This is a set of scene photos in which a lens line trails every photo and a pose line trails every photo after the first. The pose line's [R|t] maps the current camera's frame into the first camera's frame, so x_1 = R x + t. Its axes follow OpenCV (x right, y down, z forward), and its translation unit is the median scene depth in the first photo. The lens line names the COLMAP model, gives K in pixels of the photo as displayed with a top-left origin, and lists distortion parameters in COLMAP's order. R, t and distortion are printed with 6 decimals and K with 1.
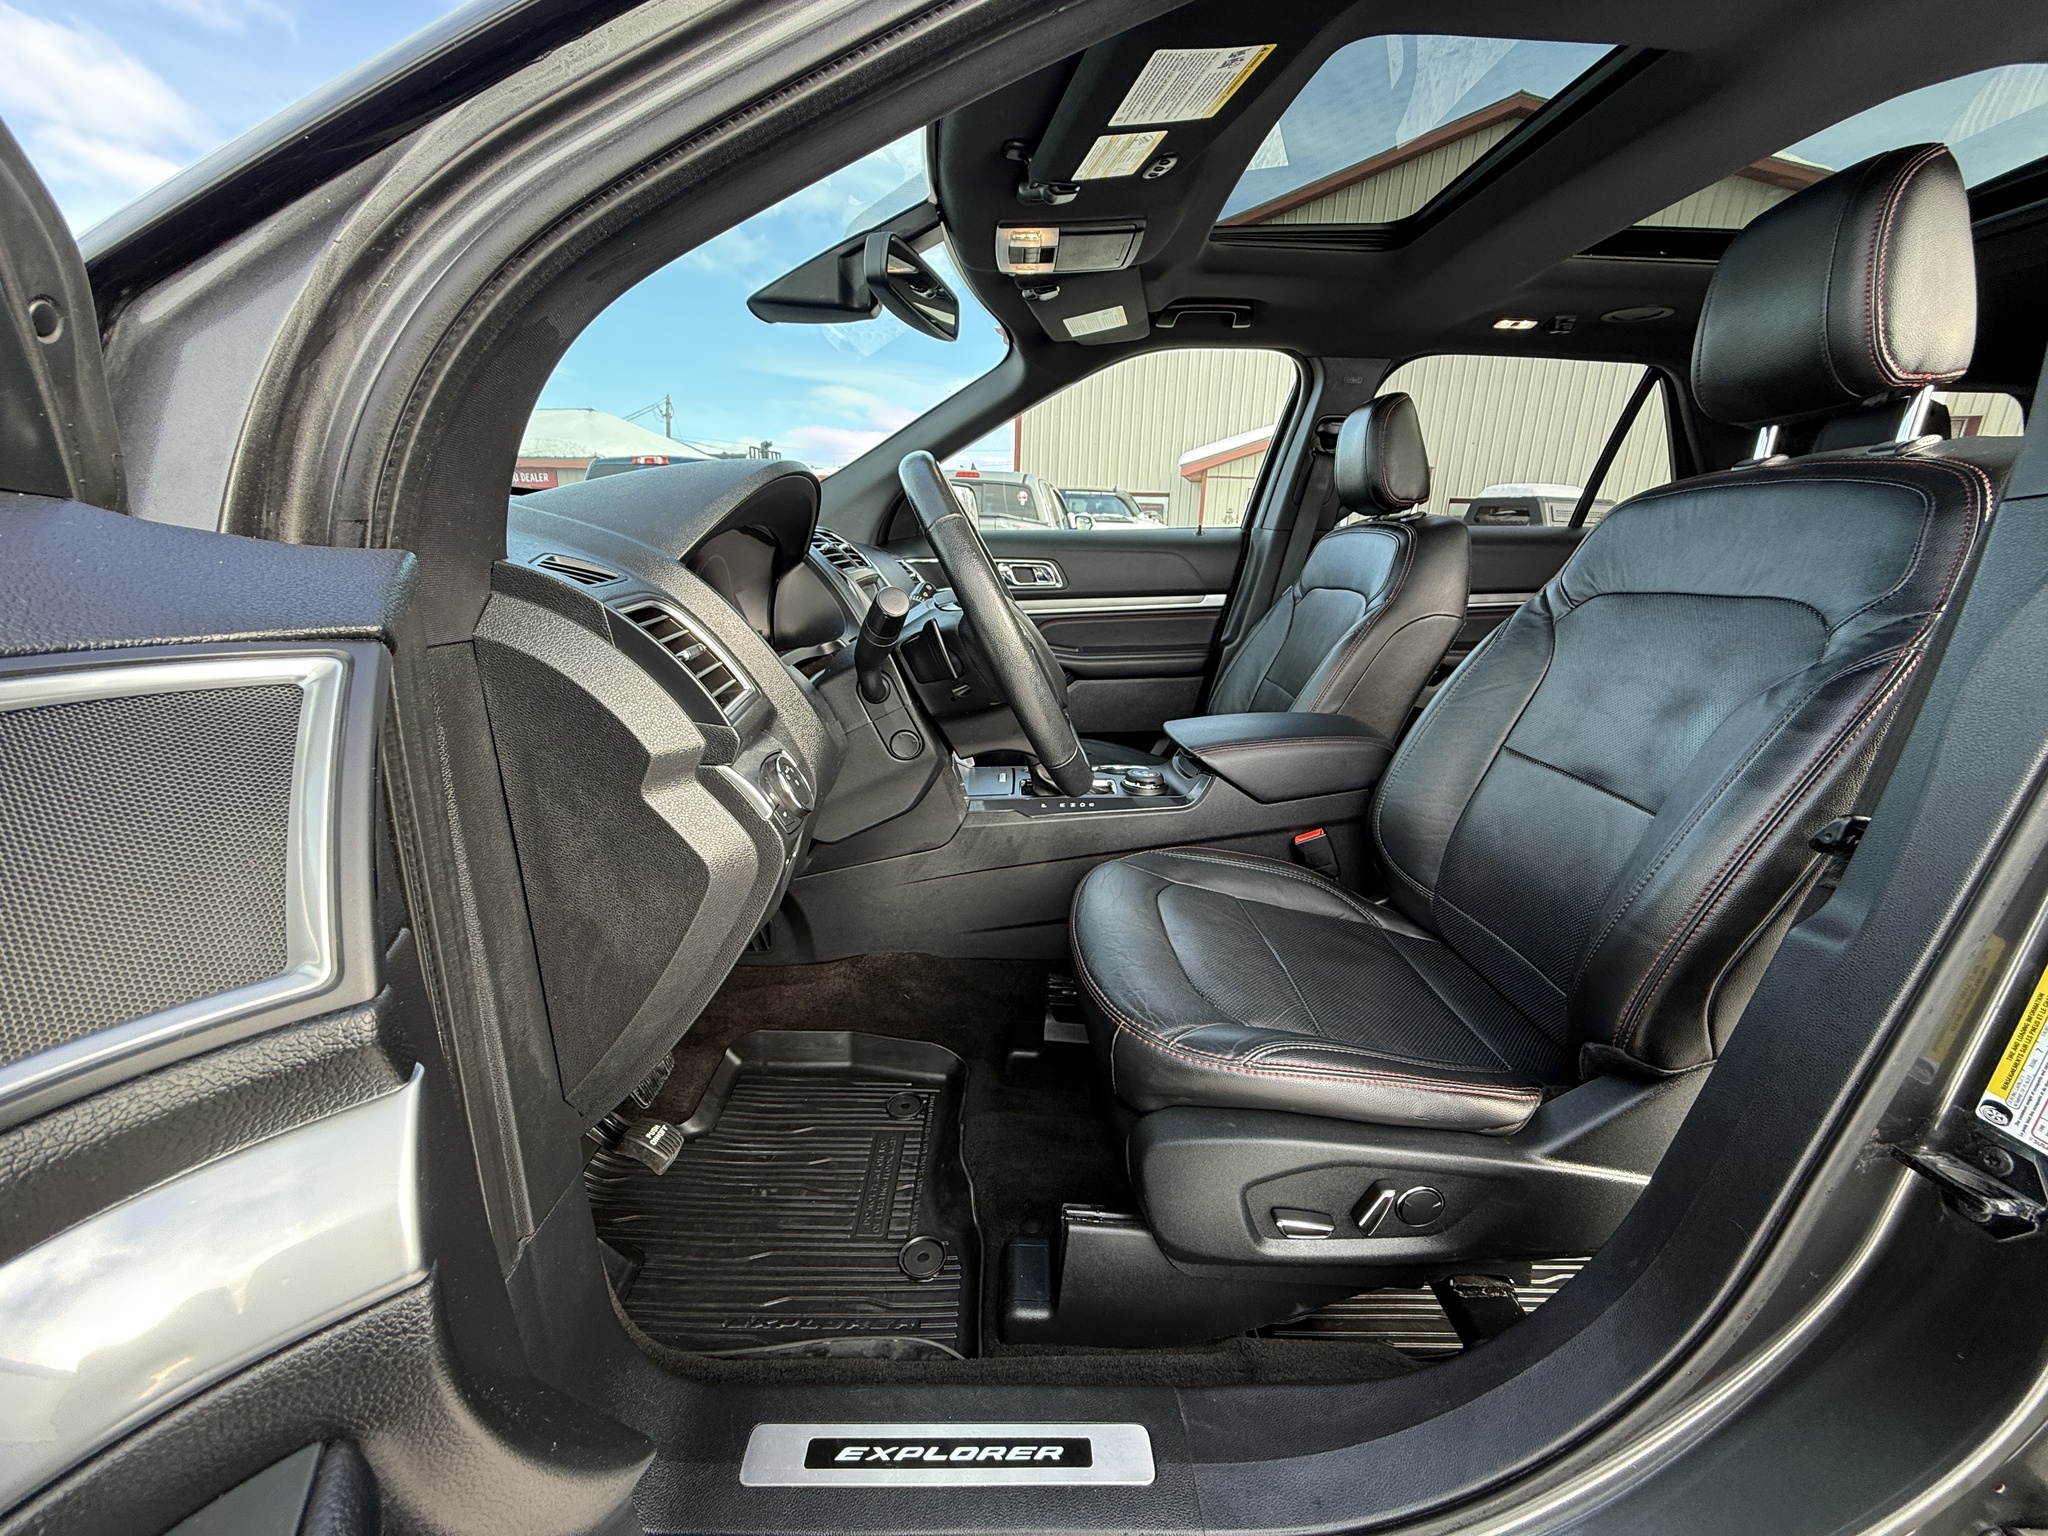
lens RADIAL K [[820.4, 0, 1018.3], [0, 820.4, 773.9], [0, 0, 1]] dist [-0.001521, -0.000373]
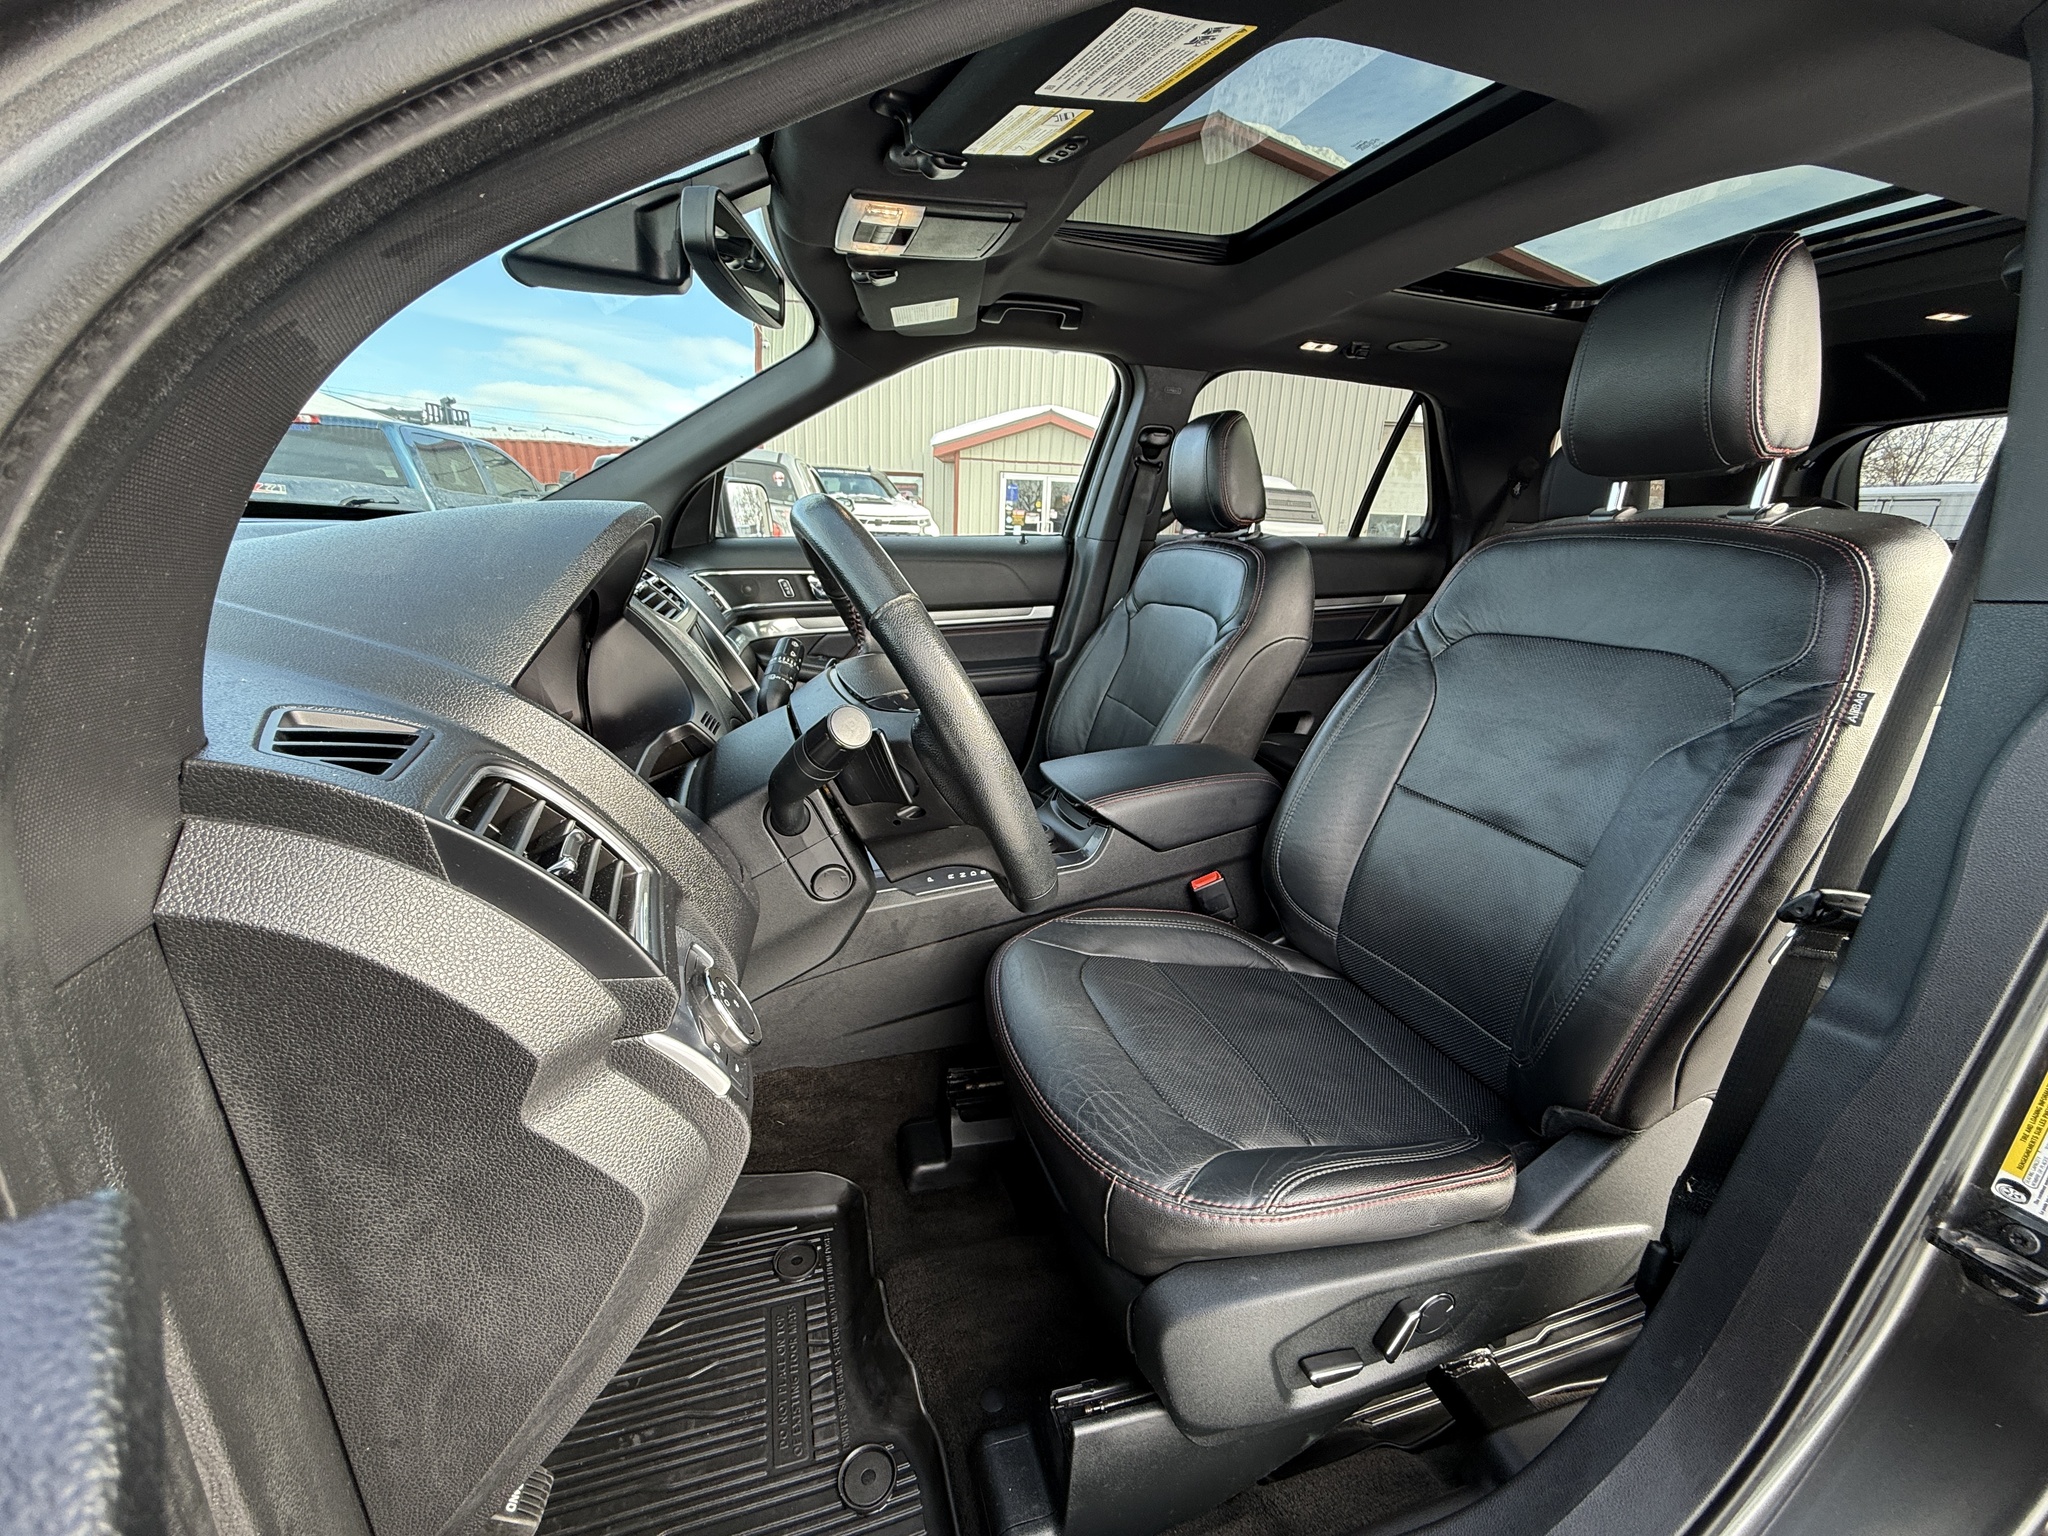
lens RADIAL K [[820.4, 0, 1020.9], [0, 820.4, 771.6], [0, 0, 1]] dist [-0.001521, -0.000373]
pose [[0.956626, -0.074451, 0.281646, -0.171101], [0.067721, 0.997139, 0.033566, -0.147928], [-0.283339, -0.013036, 0.958931, 0.213547]]
